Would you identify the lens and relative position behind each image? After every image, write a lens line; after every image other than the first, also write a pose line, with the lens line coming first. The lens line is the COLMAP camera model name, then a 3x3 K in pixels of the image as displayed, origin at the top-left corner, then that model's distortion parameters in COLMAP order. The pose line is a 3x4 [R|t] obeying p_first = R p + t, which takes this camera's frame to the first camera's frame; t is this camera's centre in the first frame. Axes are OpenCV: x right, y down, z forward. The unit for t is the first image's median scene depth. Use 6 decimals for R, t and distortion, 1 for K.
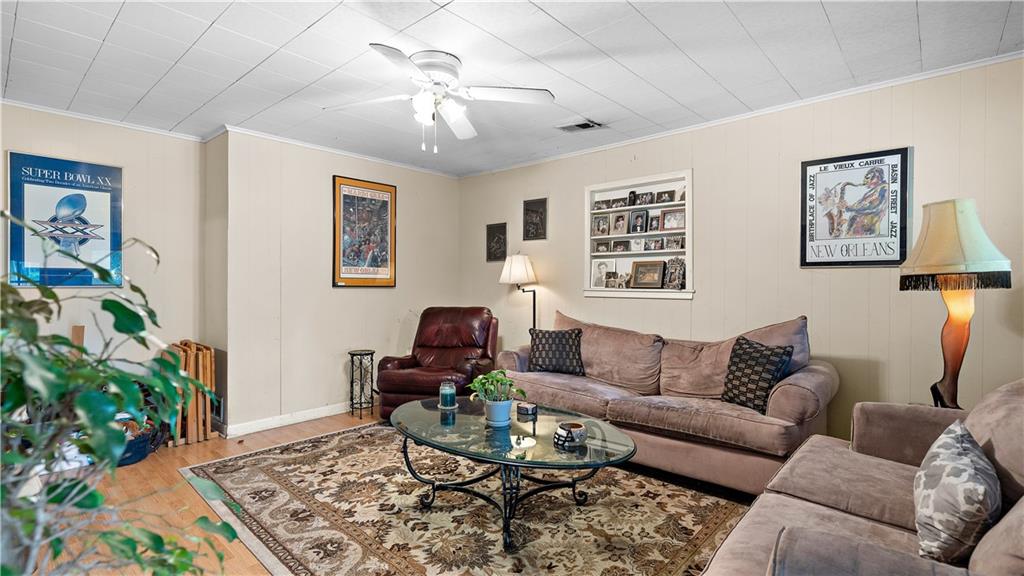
lens RADIAL K [[484.1, 0, 512.2], [0, 484.1, 284.5], [0, 0, 1]] dist [-0.000383, -0.000028]
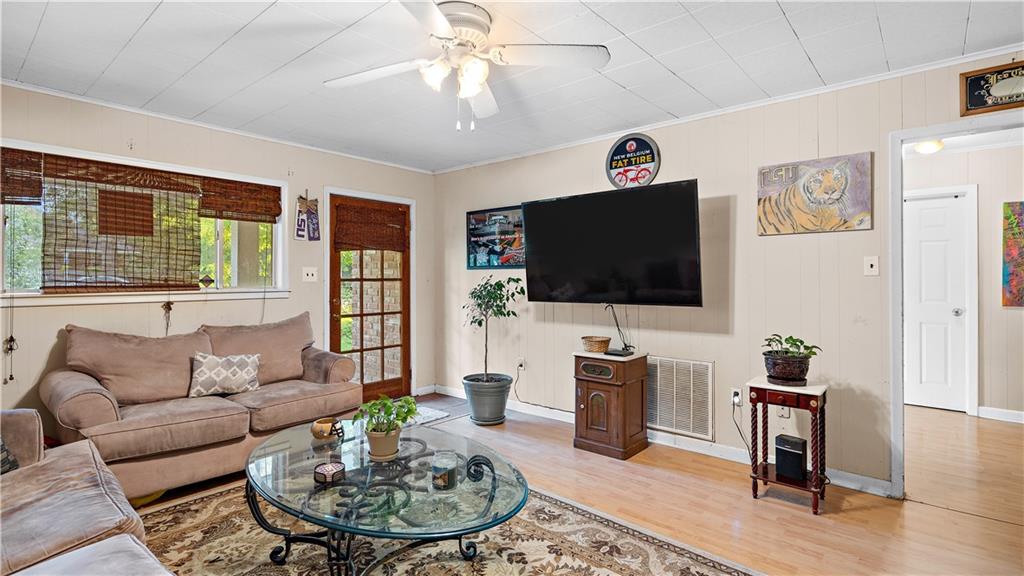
lens RADIAL K [[484.1, 0, 512.0], [0, 484.1, 281.4], [0, 0, 1]] dist [-0.000383, -0.000028]
pose [[-0.999755, 0.000335, -0.022145, -0.240086], [0.000002, 0.999887, 0.015022, -0.031580], [0.022147, 0.015018, -0.999642, 1.888487]]
